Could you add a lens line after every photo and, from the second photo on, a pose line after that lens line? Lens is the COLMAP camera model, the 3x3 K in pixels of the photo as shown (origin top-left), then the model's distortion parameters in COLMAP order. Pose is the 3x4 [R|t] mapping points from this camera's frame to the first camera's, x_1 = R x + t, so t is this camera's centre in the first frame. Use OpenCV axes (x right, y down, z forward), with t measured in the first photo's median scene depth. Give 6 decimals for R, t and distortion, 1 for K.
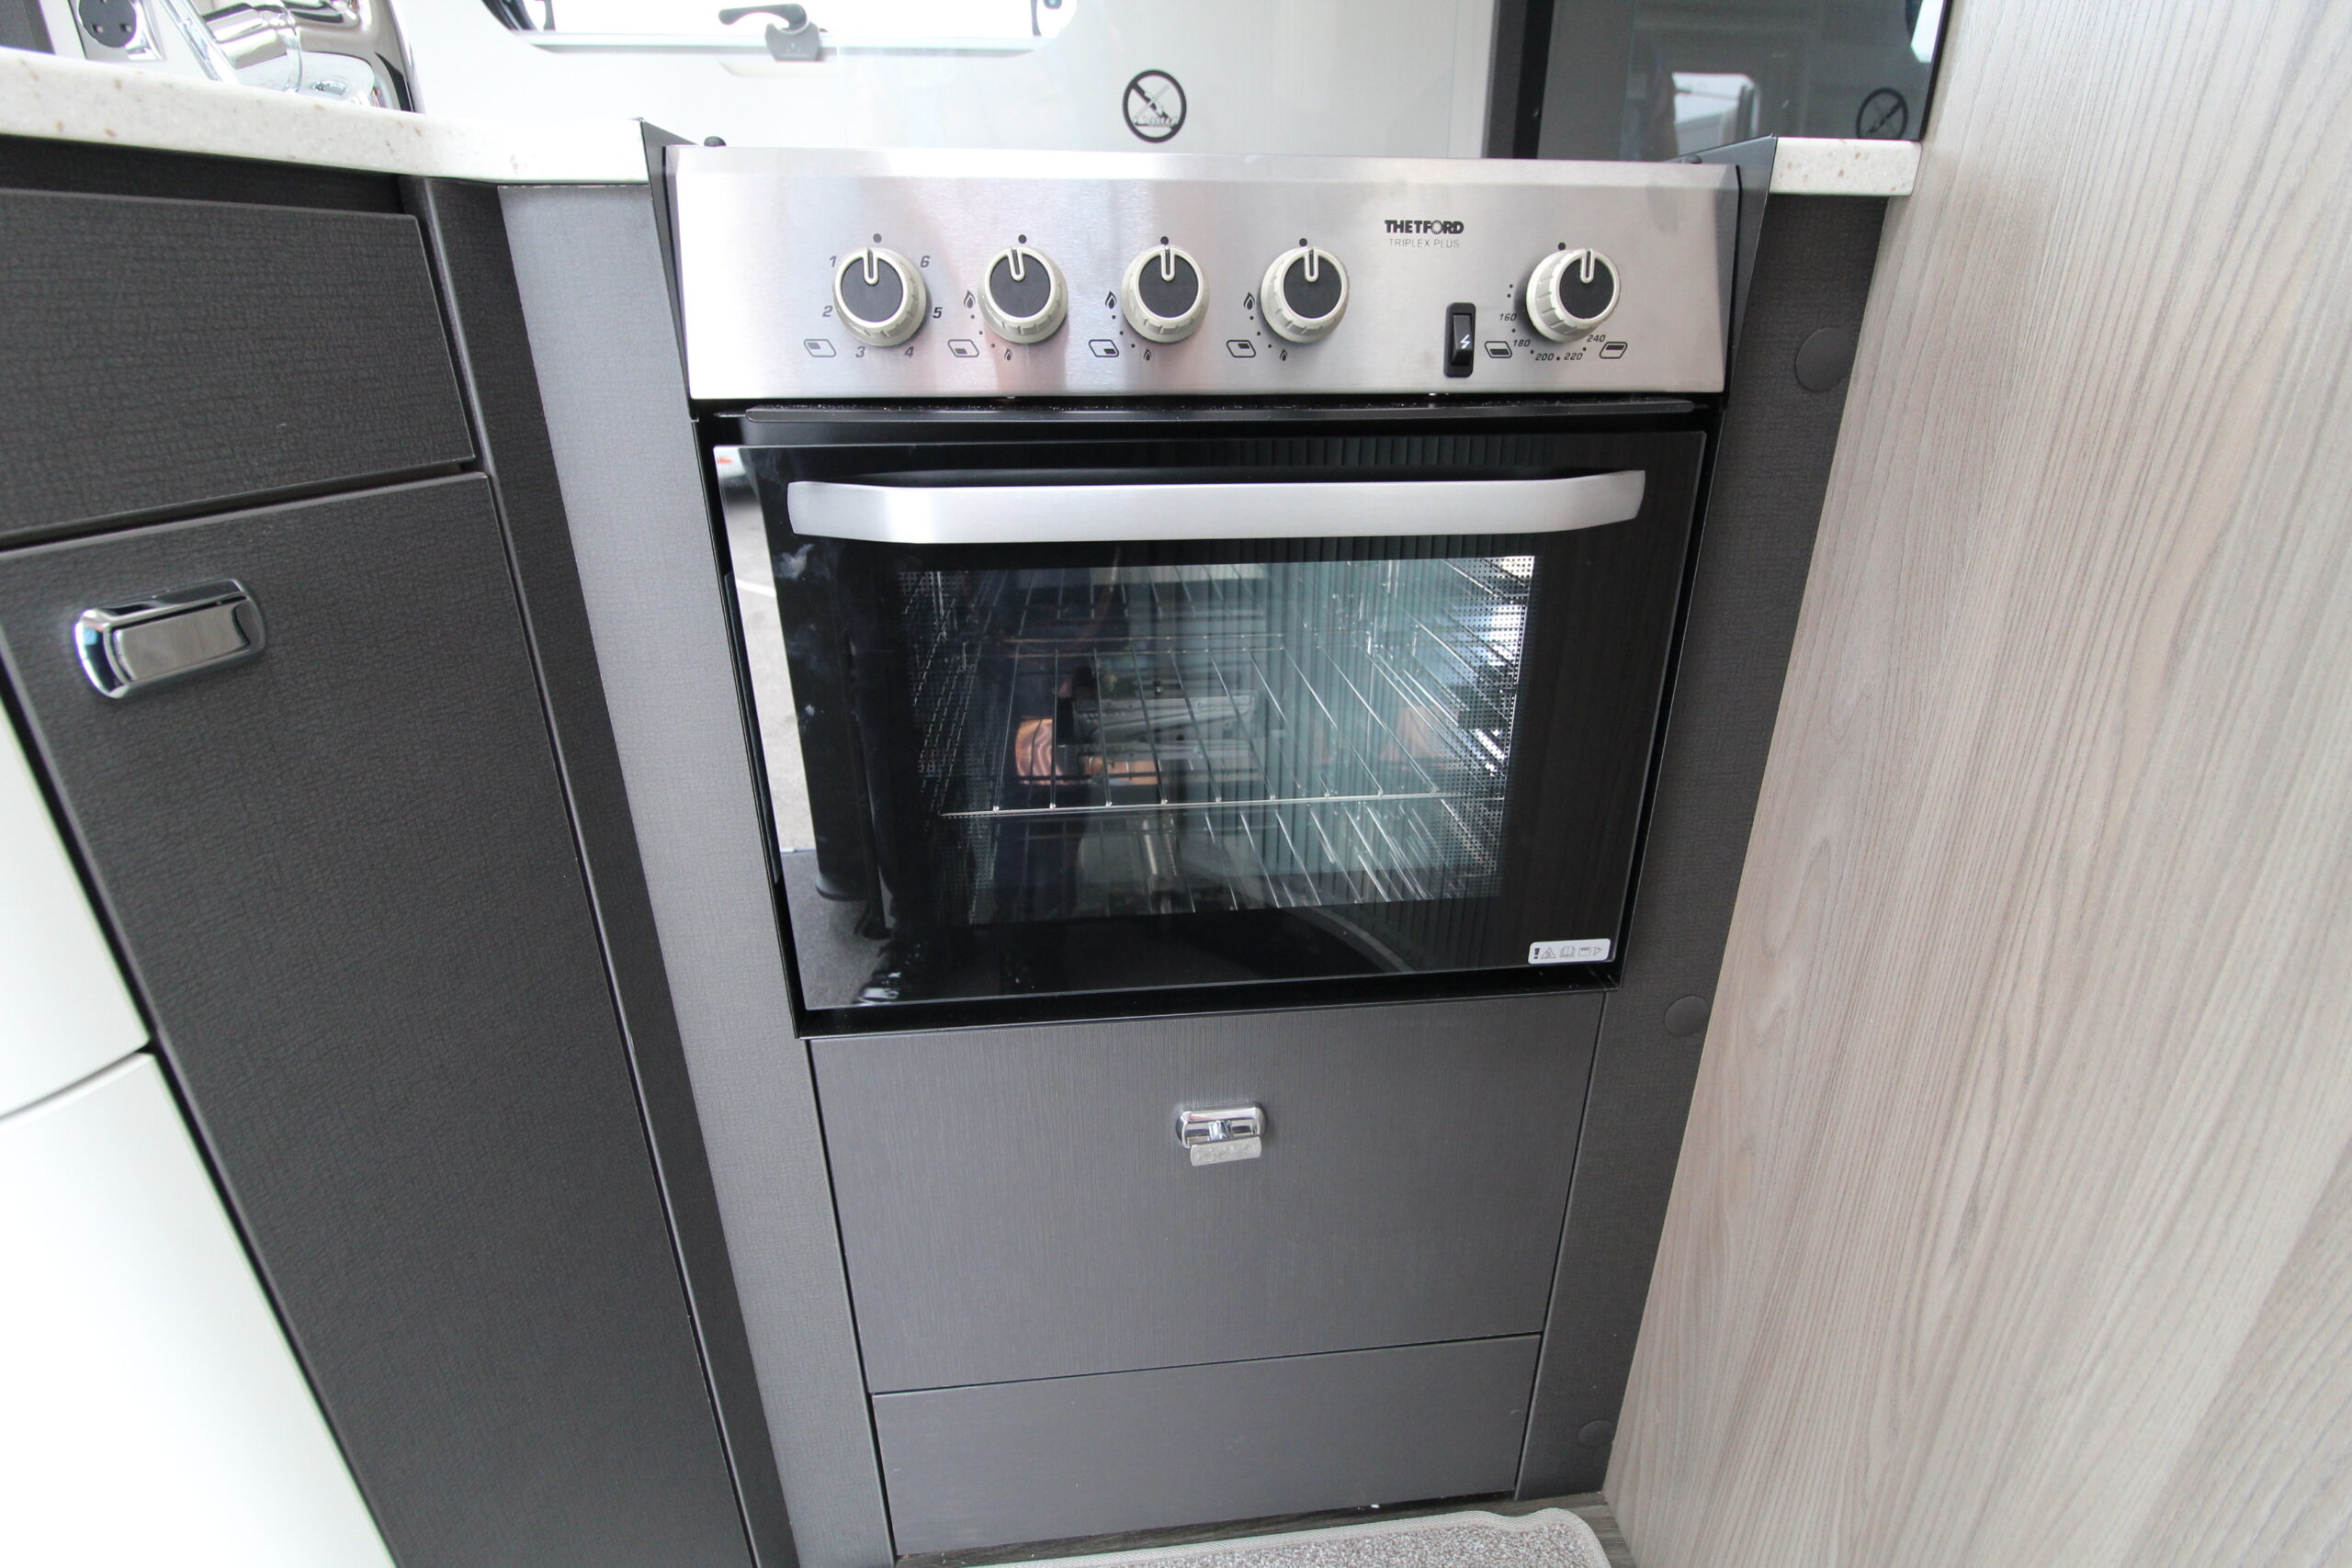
lens RADIAL K [[1096.7, 0, 1183.9], [0, 1096.7, 777.0], [0, 0, 1]] dist [-0.001095, -0.013190]
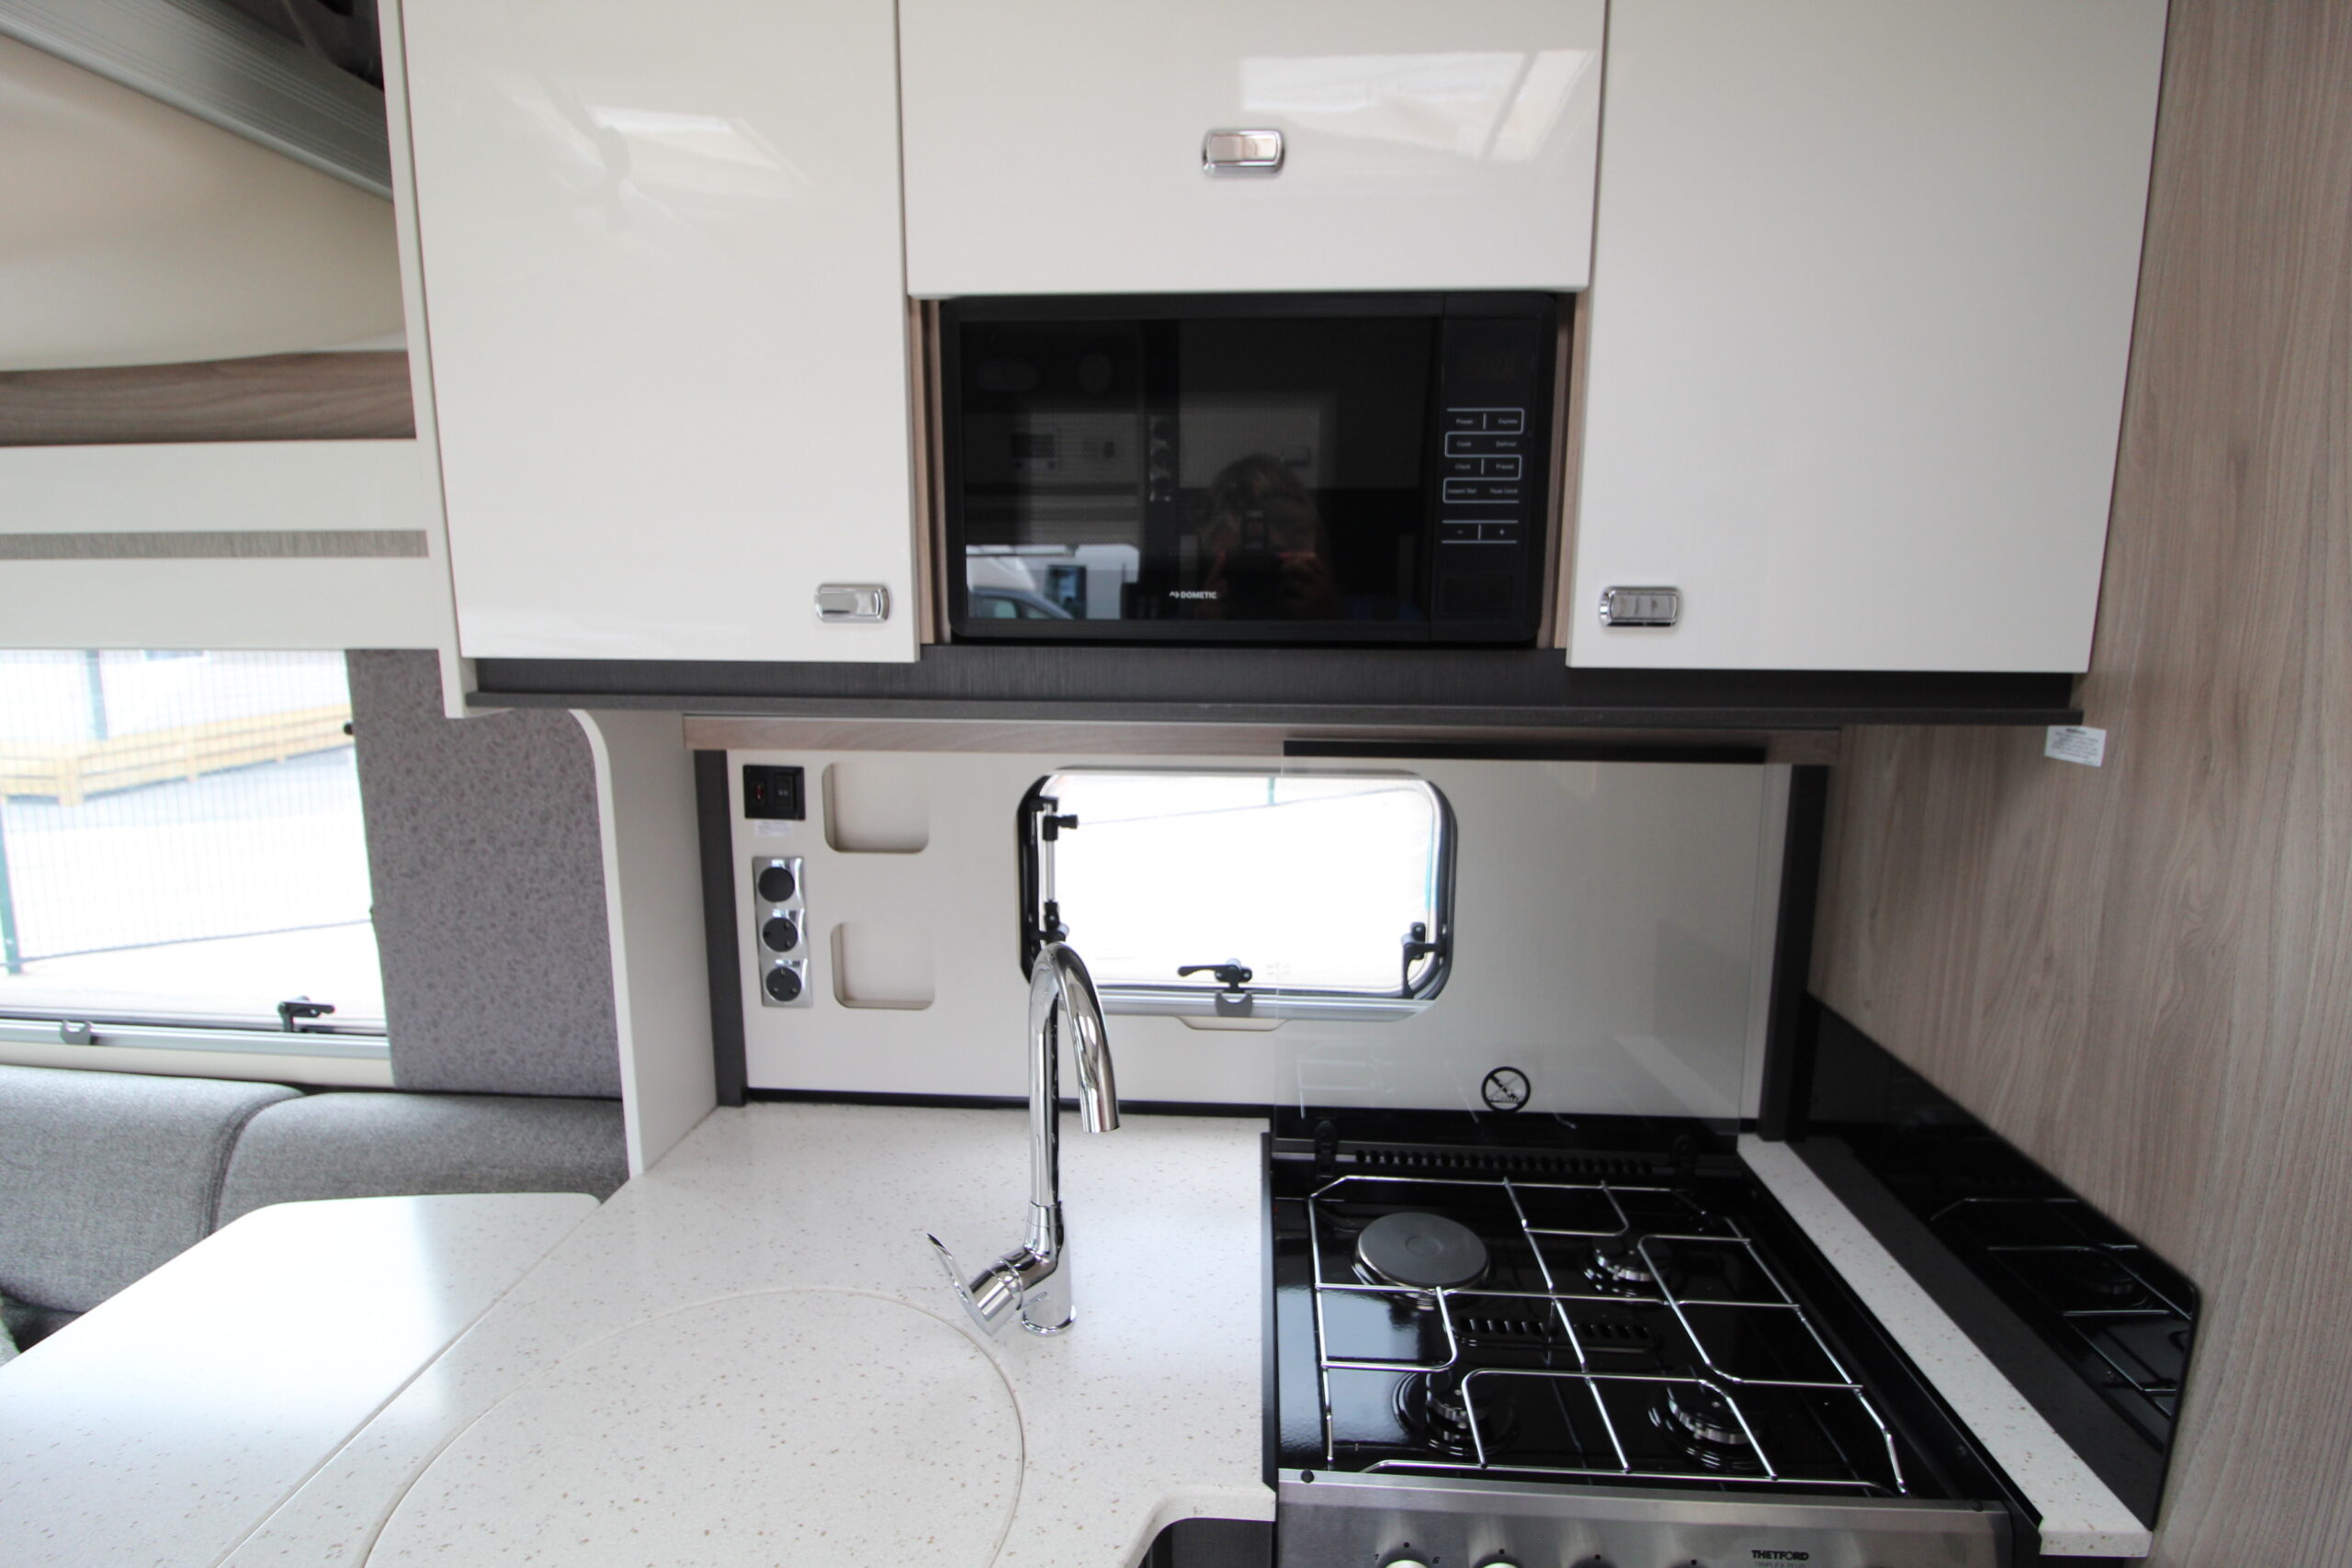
lens RADIAL K [[1096.7, 0, 1183.9], [0, 1096.7, 777.0], [0, 0, 1]] dist [-0.001095, -0.013190]
pose [[0.986340, 0.033229, -0.161337, -0.277373], [-0.069205, 0.972402, -0.222811, -0.865510], [0.149481, 0.230932, 0.961419, -0.567310]]
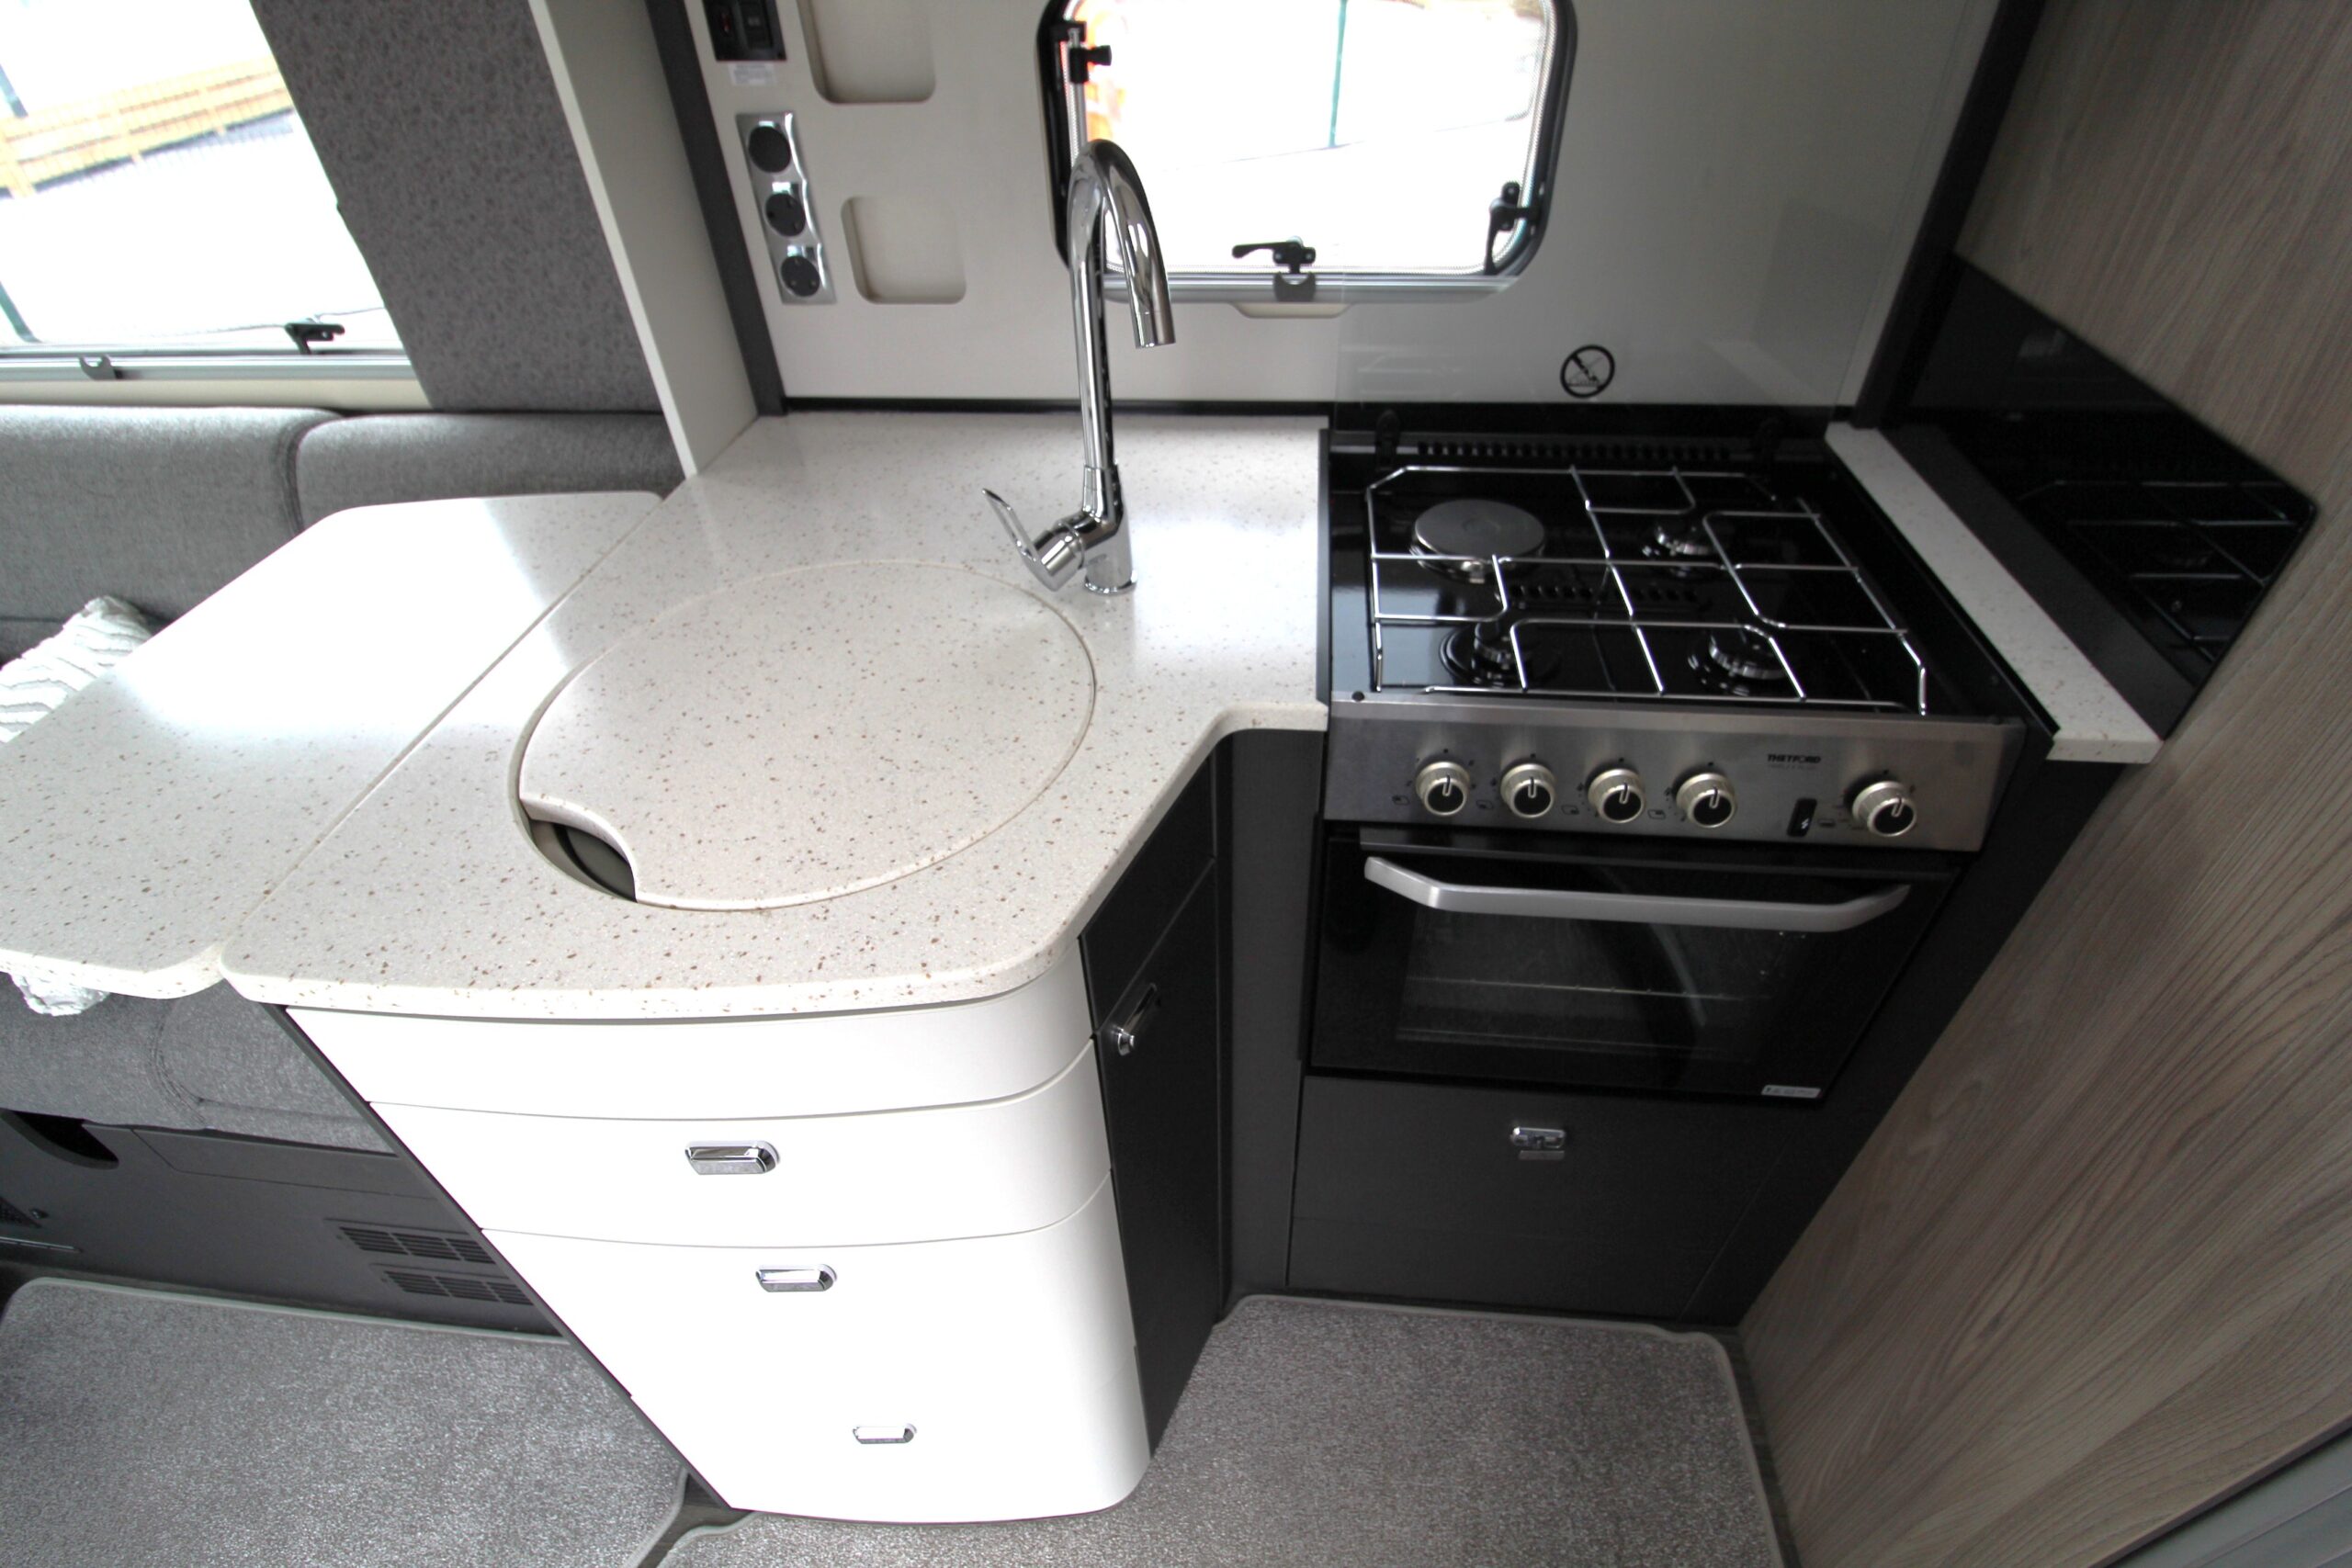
lens RADIAL K [[1092.4, 0, 1181.5], [0, 1092.4, 776.3], [0, 0, 1]] dist [0.000080, -0.013743]
pose [[0.979987, 0.108543, -0.166868, -0.290464], [-0.053046, 0.950345, 0.306644, -0.699178], [0.191866, -0.291656, 0.937083, -0.496132]]
